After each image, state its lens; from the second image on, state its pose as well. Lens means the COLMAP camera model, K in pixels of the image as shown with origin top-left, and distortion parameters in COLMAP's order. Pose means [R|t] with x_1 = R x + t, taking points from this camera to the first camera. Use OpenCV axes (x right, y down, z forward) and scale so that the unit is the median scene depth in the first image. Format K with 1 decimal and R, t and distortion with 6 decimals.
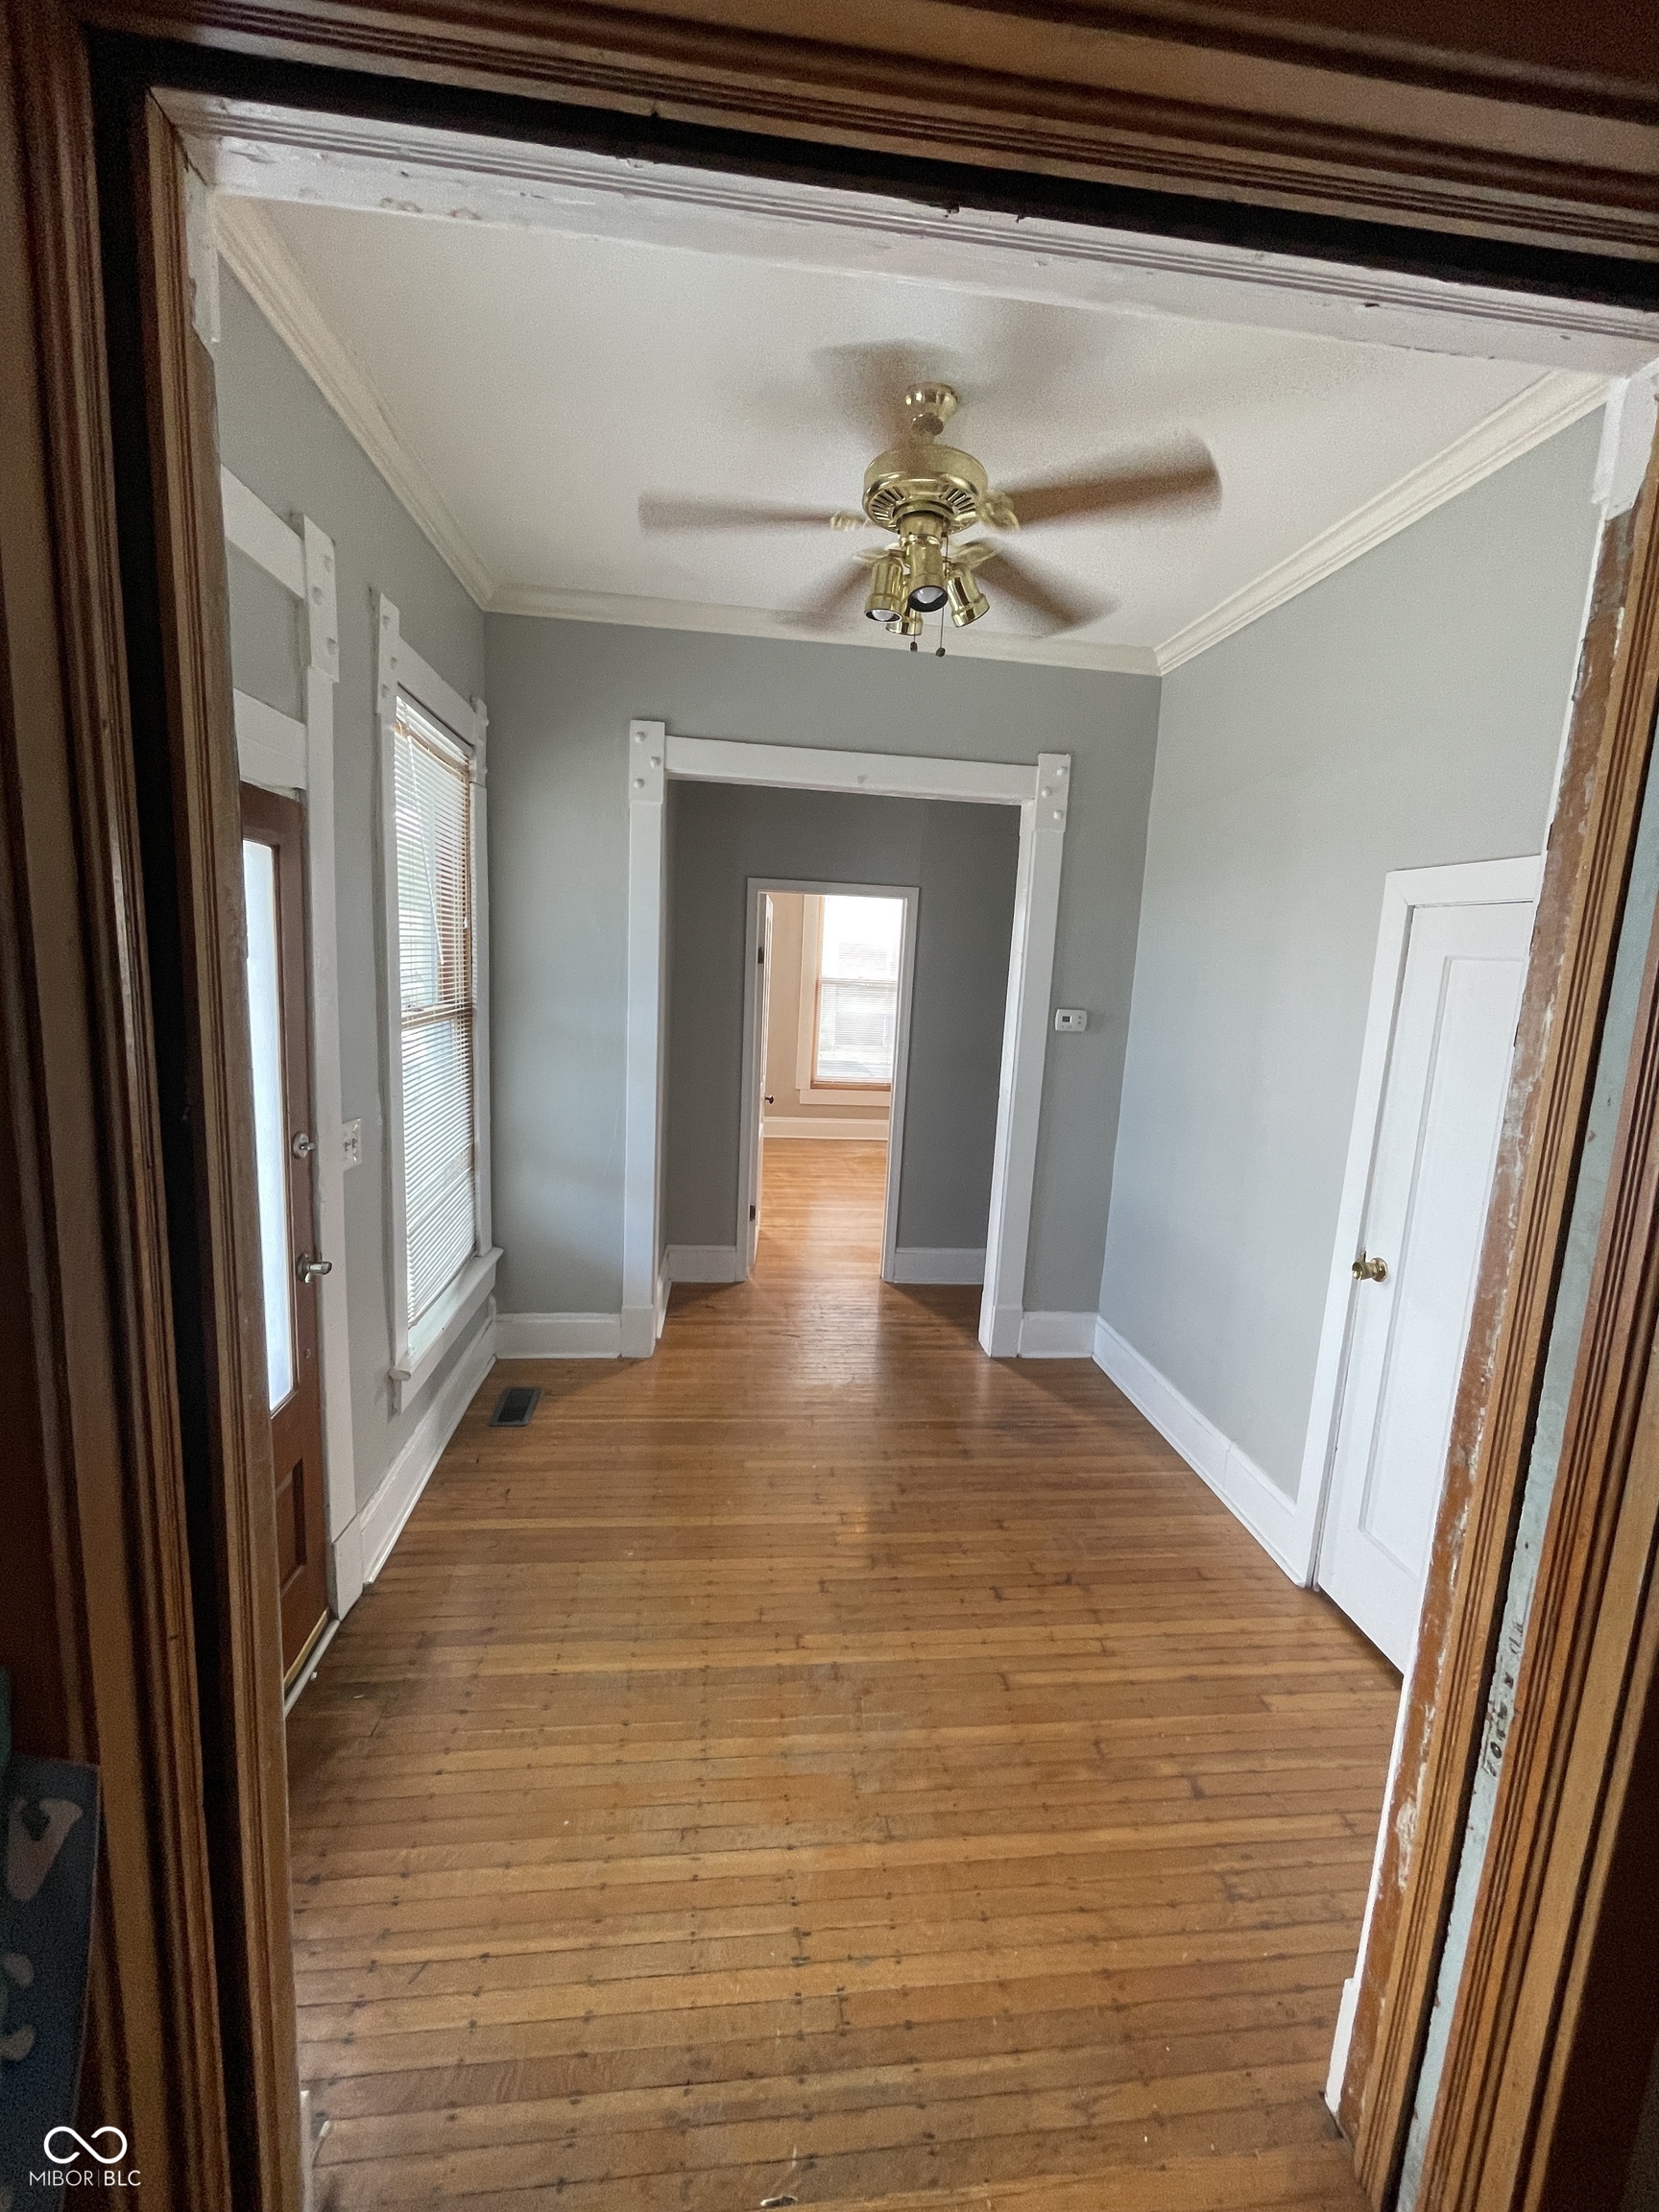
lens RADIAL K [[905.9, 0, 828.4], [0, 905.9, 1096.8], [0, 0, 1]] dist [0.002350, 0.000748]
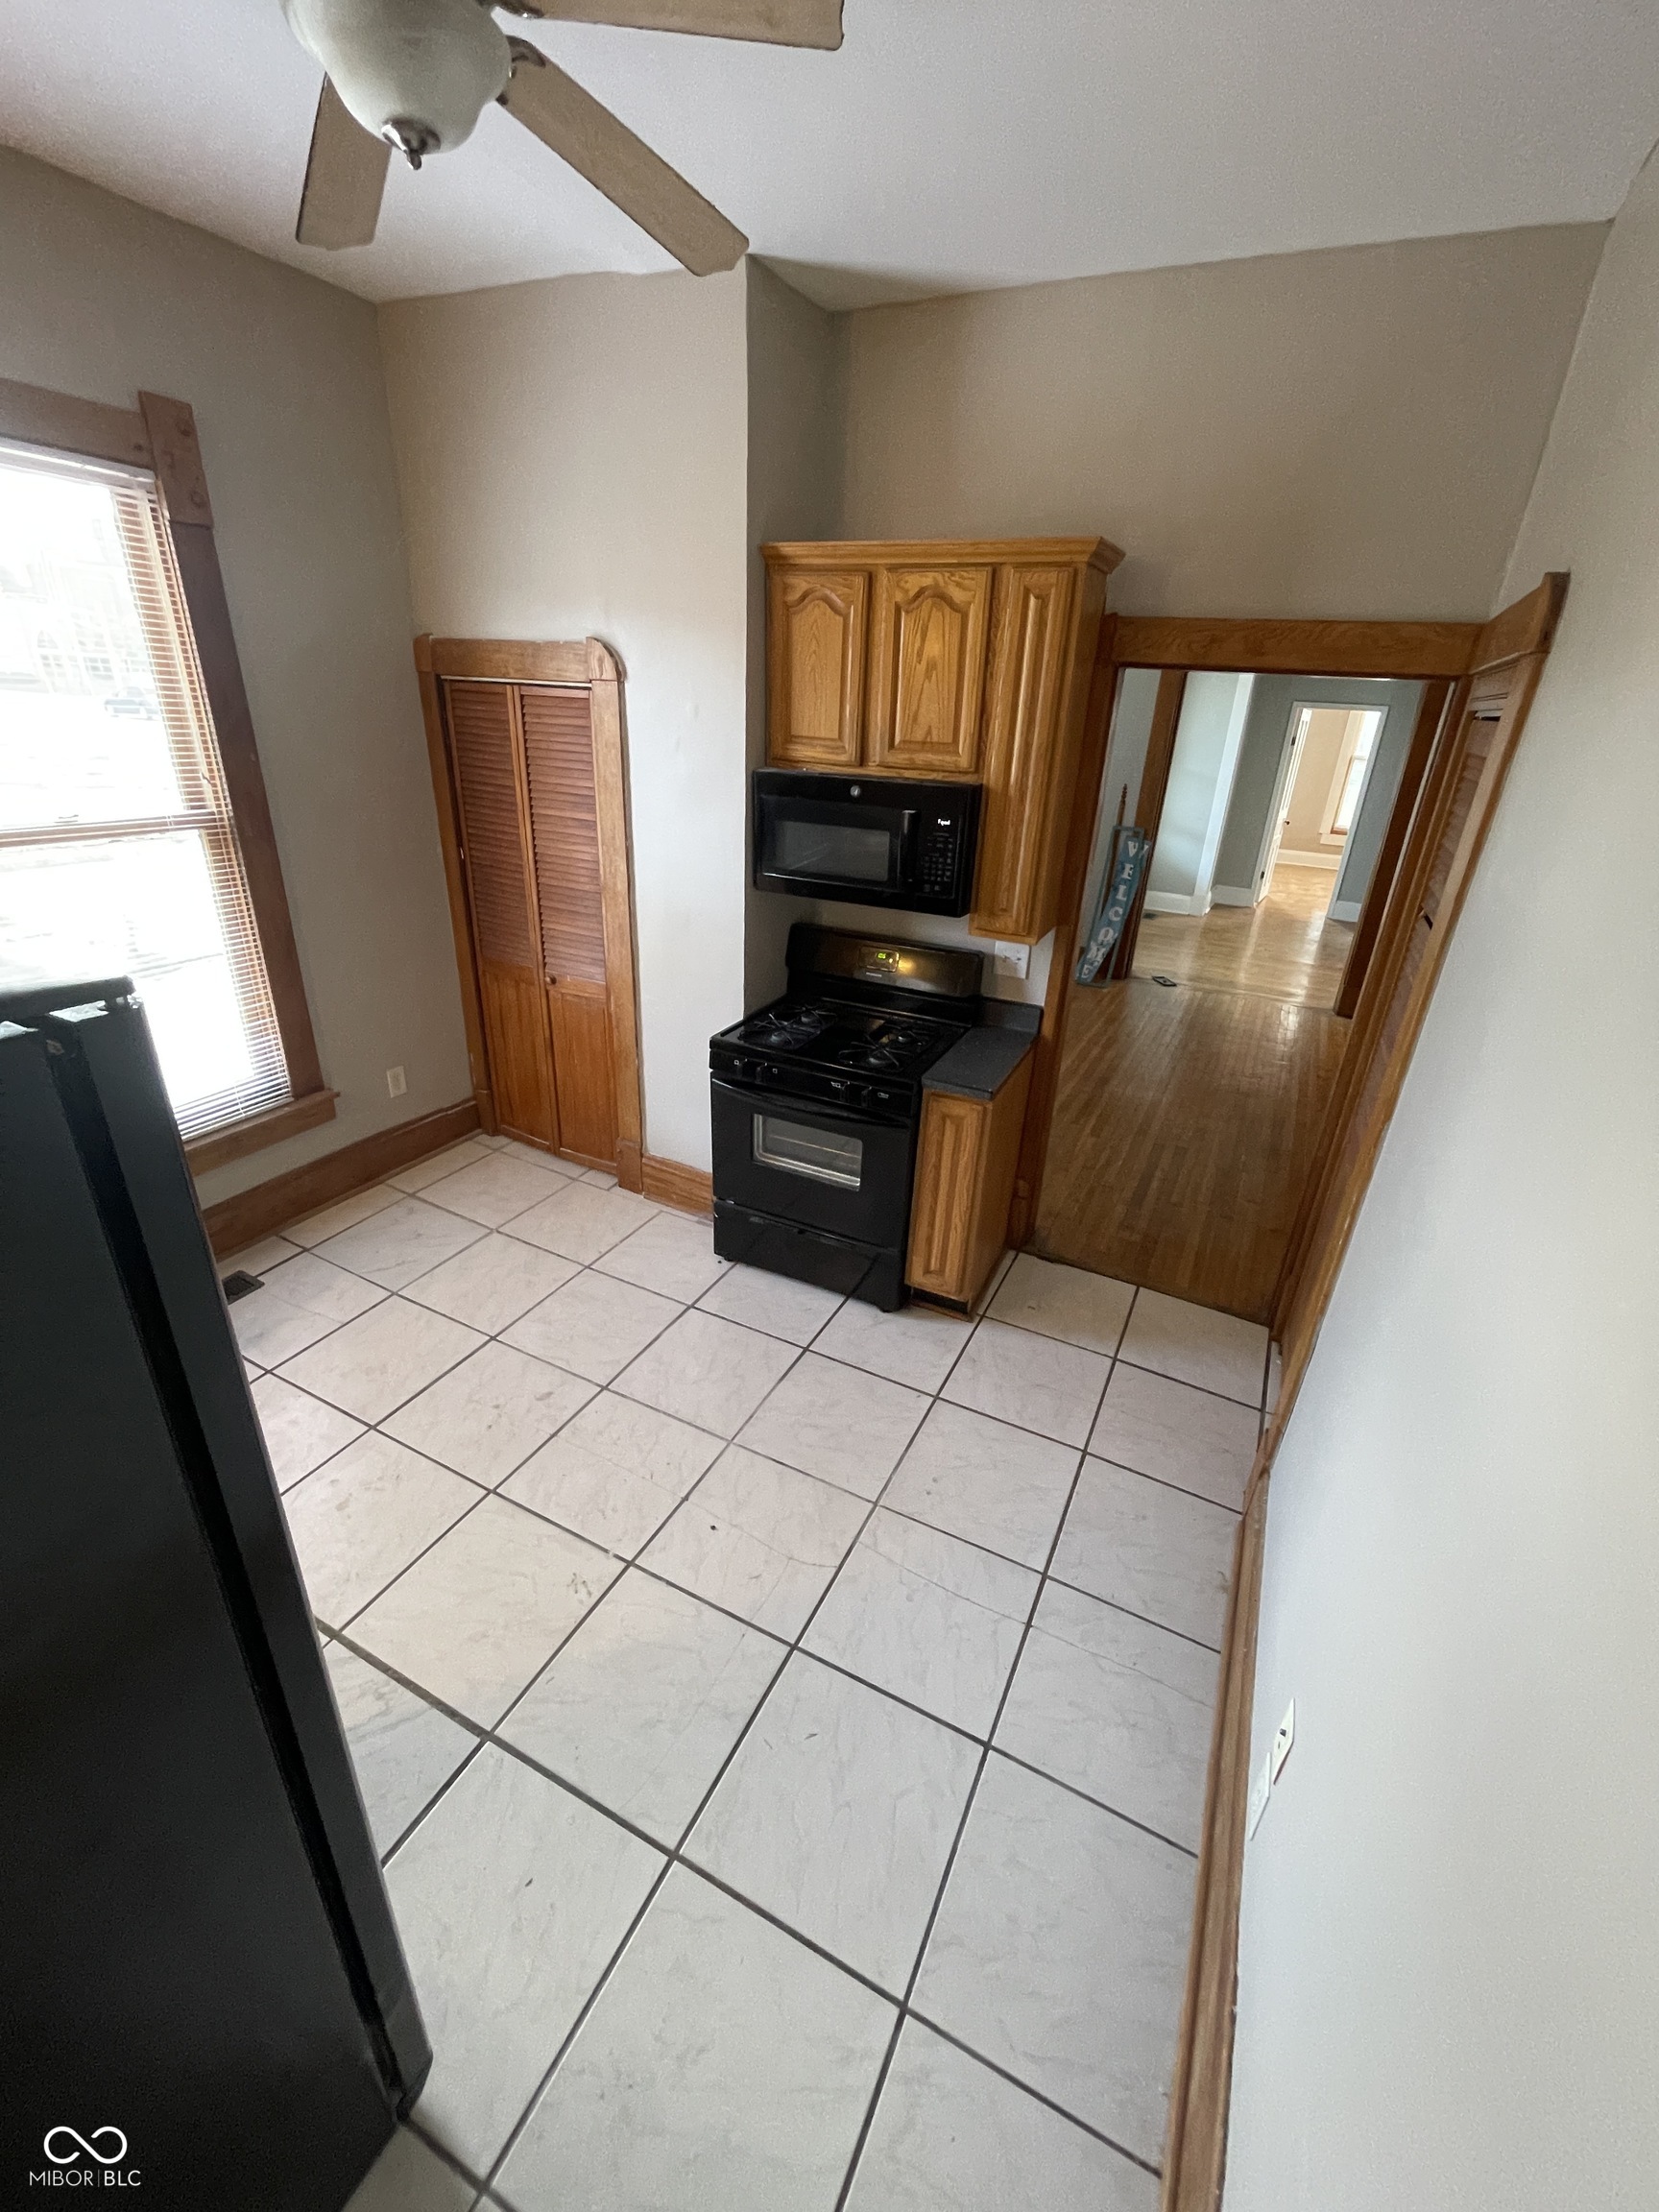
lens RADIAL K [[905.9, 0, 840.9], [0, 905.9, 1104.0], [0, 0, 1]] dist [0.002350, 0.000748]
pose [[0.839109, 0.217633, -0.498530, 0.441993], [-0.093244, 0.960459, 0.262343, 0.309636], [0.535912, -0.173650, 0.826223, -2.276977]]
